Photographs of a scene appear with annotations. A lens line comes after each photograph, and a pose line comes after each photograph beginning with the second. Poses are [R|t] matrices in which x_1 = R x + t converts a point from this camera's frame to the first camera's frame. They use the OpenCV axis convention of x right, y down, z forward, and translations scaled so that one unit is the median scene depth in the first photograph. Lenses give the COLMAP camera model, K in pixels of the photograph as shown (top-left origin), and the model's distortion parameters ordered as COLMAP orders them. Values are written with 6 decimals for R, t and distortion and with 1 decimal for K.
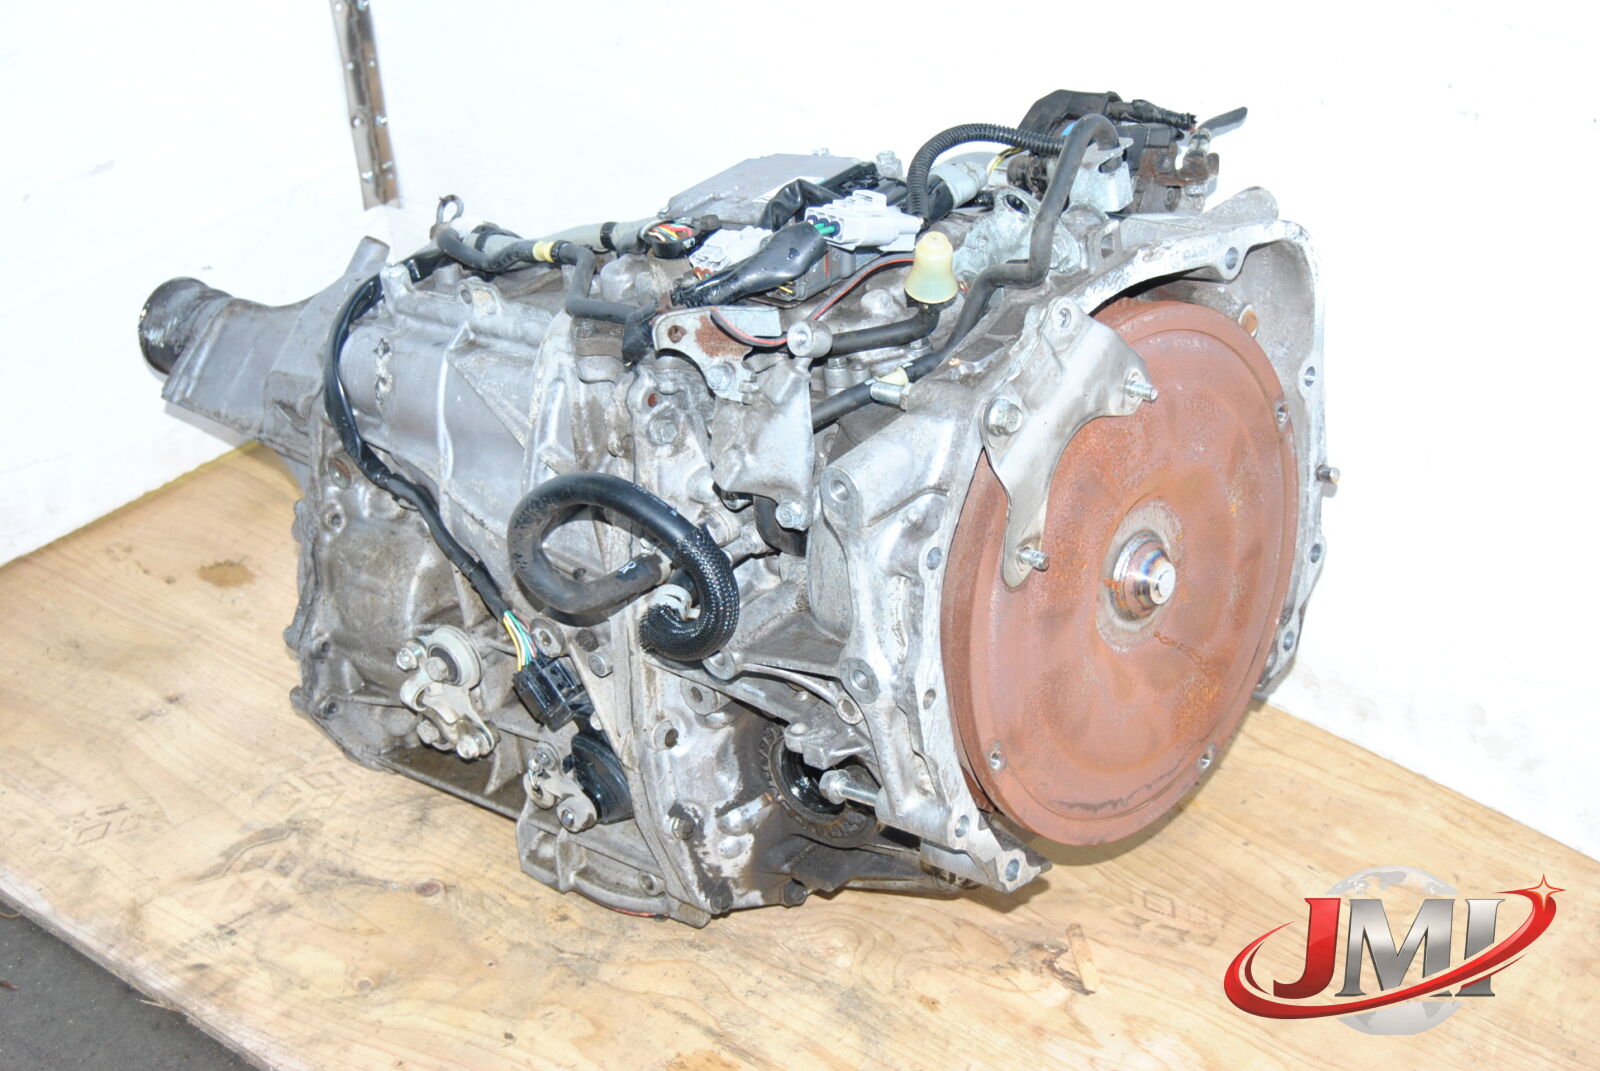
lens RADIAL K [[2742.4, 0, 800.0], [0, 2742.4, 535.5], [0, 0, 1]] dist [0.002834, 0.041835]
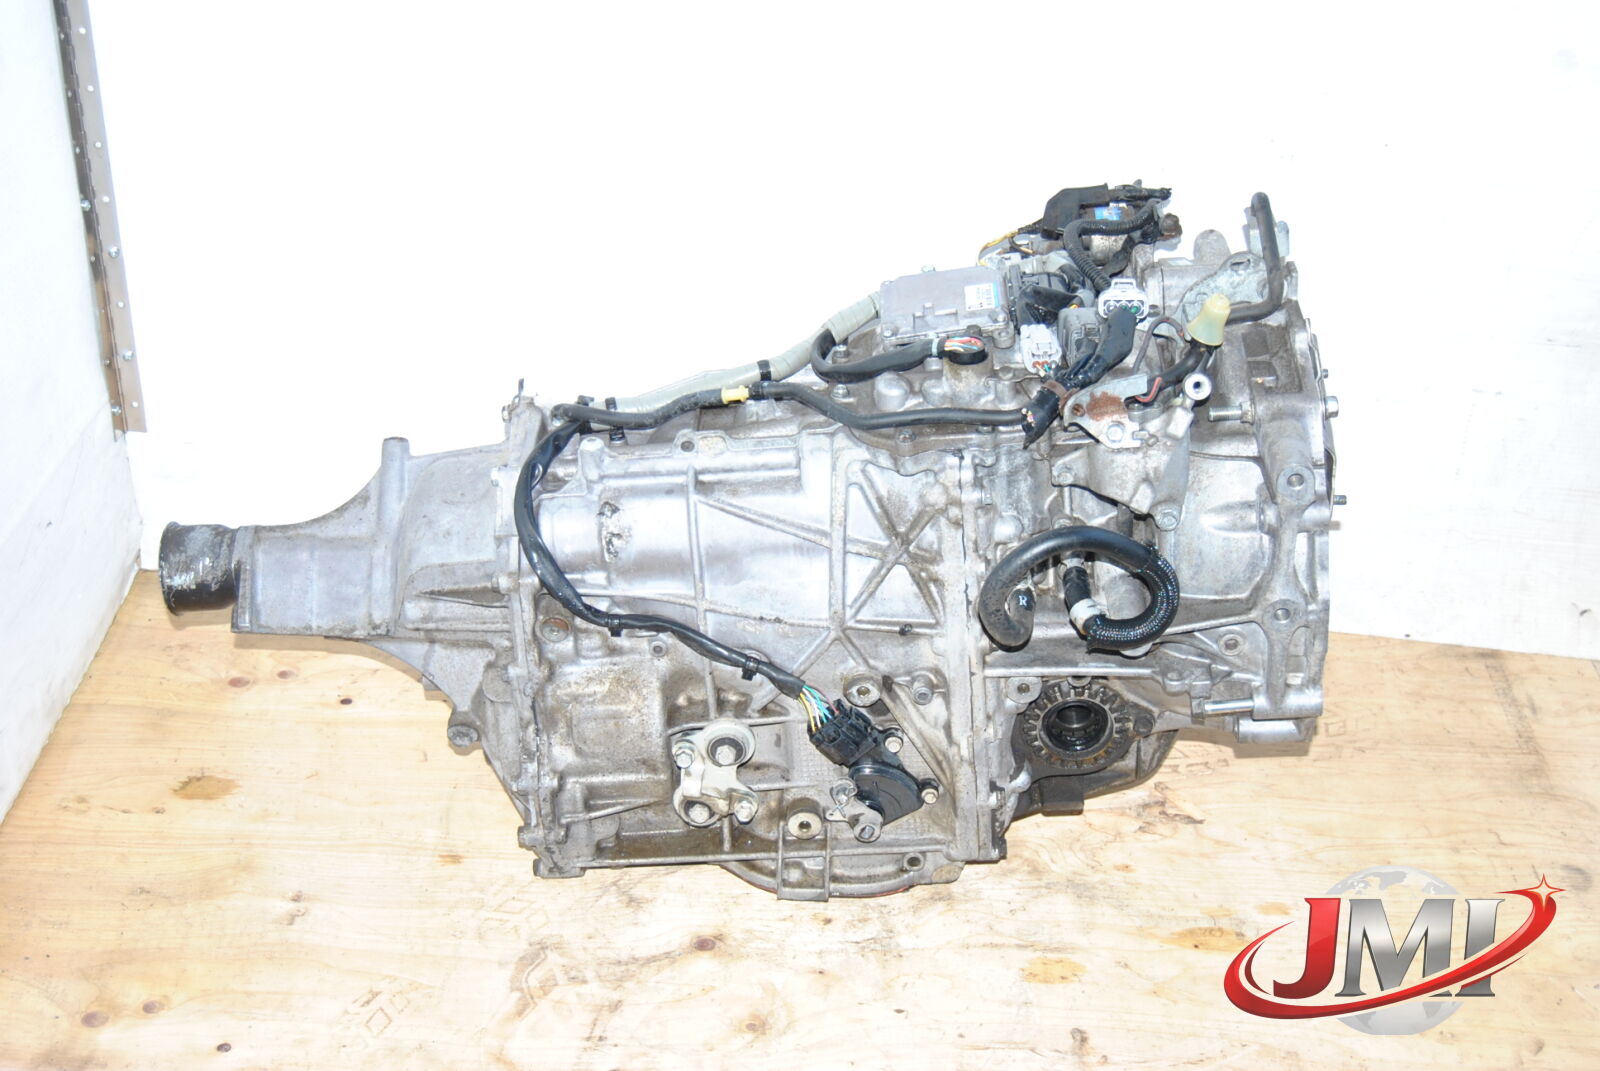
lens RADIAL K [[2321.9, 0, 800.0], [0, 2321.9, 535.5], [0, 0, 1]] dist [-0.012182, -0.030670]
pose [[0.759872, -0.258487, 0.596472, -0.672059], [0.263374, 0.961282, 0.081059, -0.114397], [-0.594331, 0.095501, 0.798530, 0.159553]]
